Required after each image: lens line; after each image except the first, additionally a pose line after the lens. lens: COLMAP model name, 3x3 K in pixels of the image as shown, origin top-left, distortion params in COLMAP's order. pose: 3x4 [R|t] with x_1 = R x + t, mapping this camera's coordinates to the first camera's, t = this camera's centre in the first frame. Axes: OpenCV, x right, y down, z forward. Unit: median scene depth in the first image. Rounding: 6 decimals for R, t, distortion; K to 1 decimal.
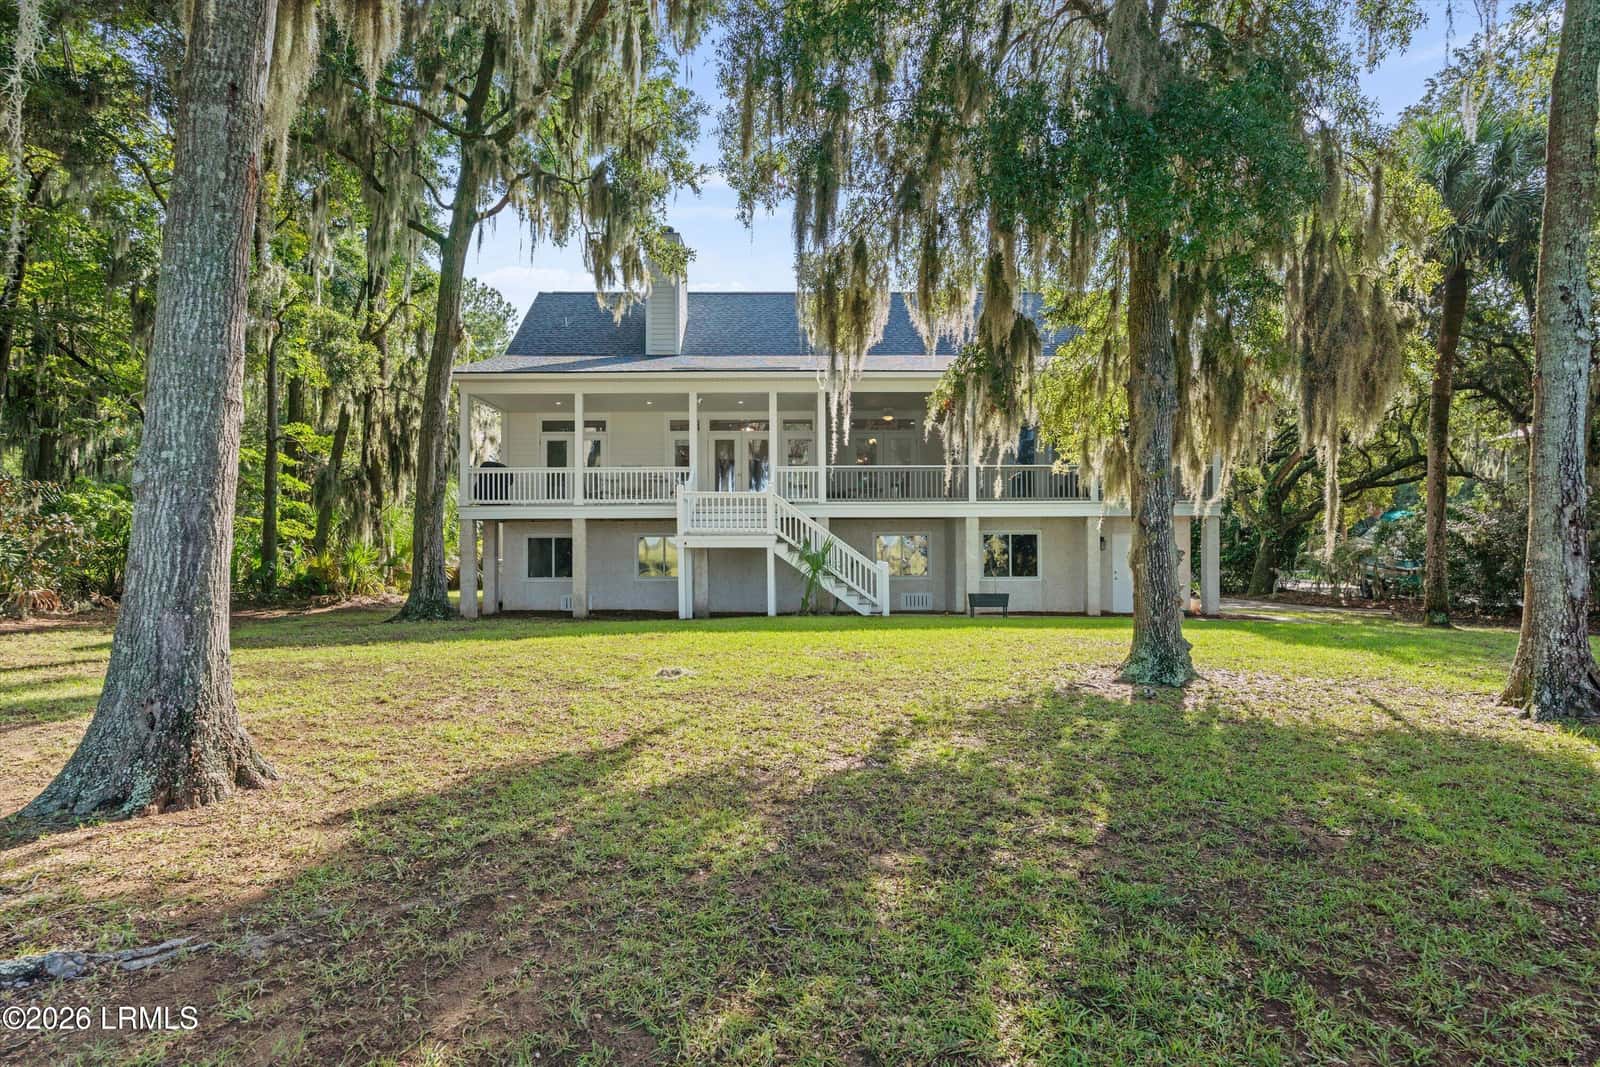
lens RADIAL K [[827.6, 0, 800.0], [0, 827.6, 533.5], [0, 0, 1]] dist [-0.002596, -0.000296]
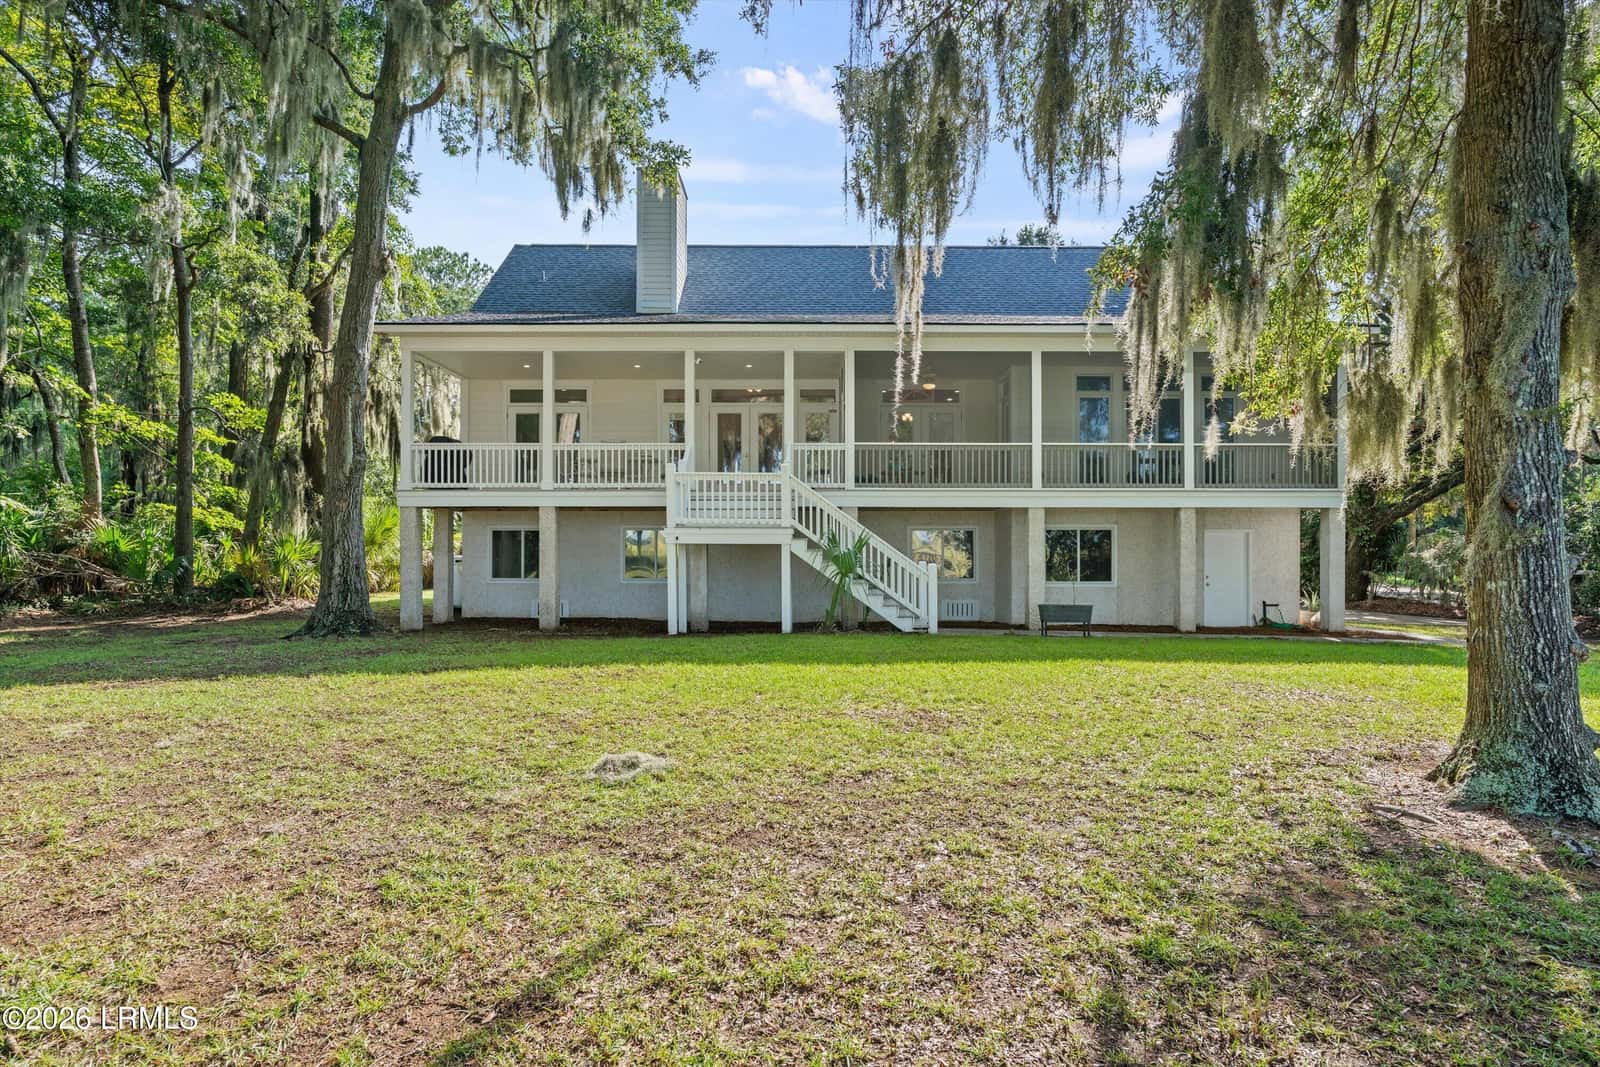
lens RADIAL K [[827.6, 0, 800.0], [0, 827.6, 533.5], [0, 0, 1]] dist [-0.002596, -0.000296]
pose [[0.999926, 0.005779, -0.010692, -0.012449], [-0.005721, 0.999969, 0.005394, 0.002357], [0.010723, -0.005332, 0.999928, 0.193112]]
